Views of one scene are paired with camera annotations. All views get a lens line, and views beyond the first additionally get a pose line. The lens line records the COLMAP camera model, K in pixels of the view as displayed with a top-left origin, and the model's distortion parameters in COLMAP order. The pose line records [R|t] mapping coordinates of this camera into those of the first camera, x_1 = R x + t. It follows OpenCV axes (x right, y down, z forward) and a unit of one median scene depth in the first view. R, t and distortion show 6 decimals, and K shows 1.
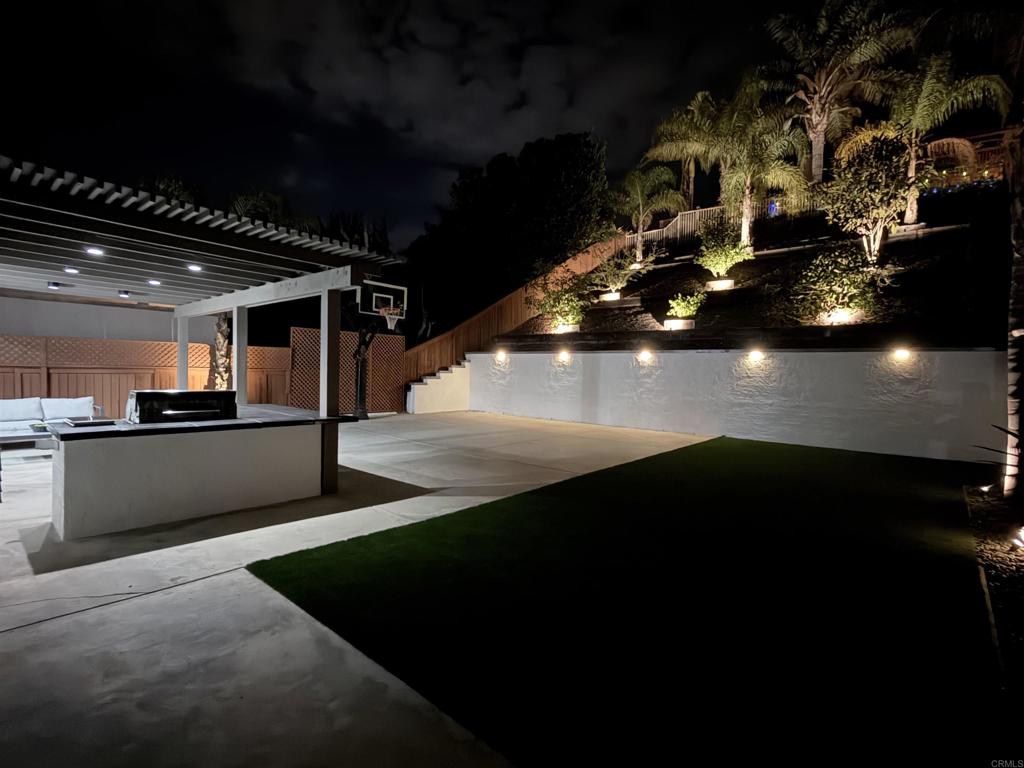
lens RADIAL K [[487.8, 0, 511.7], [0, 487.8, 382.7], [0, 0, 1]] dist [-0.003912, -0.000584]
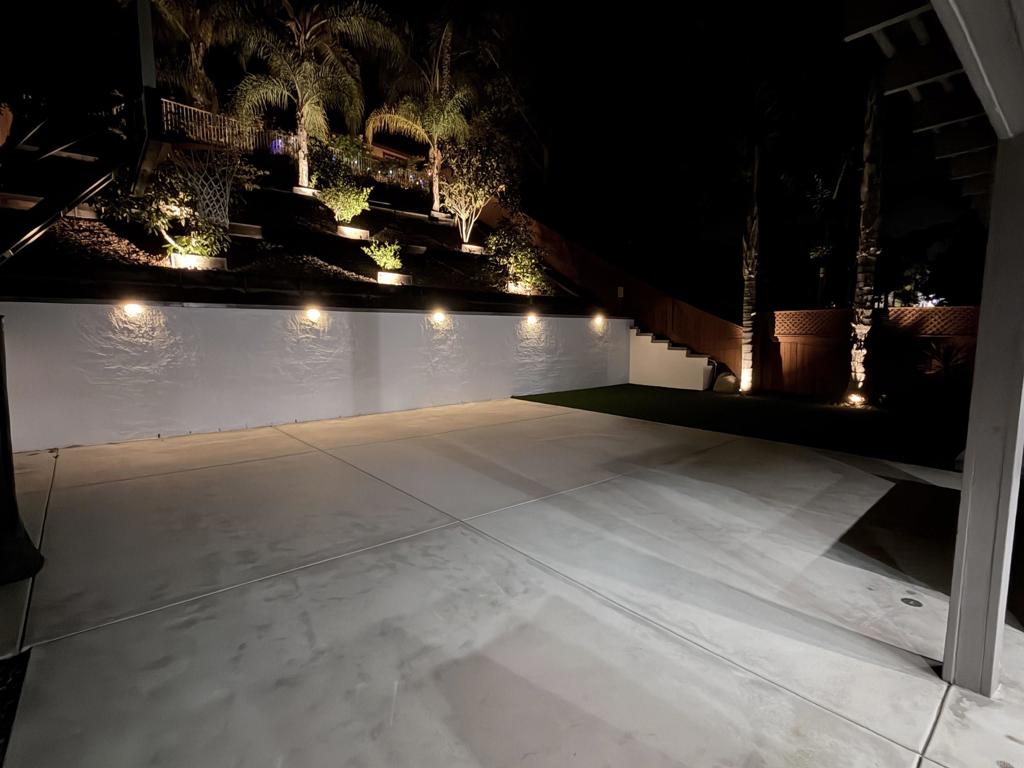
lens RADIAL K [[487.8, 0, 509.8], [0, 487.8, 381.7], [0, 0, 1]] dist [-0.003912, -0.000584]
pose [[0.119959, -0.127097, 0.984610, -0.476072], [0.025441, 0.991839, 0.124931, -0.041999], [-0.992453, 0.010063, 0.122214, 0.688957]]
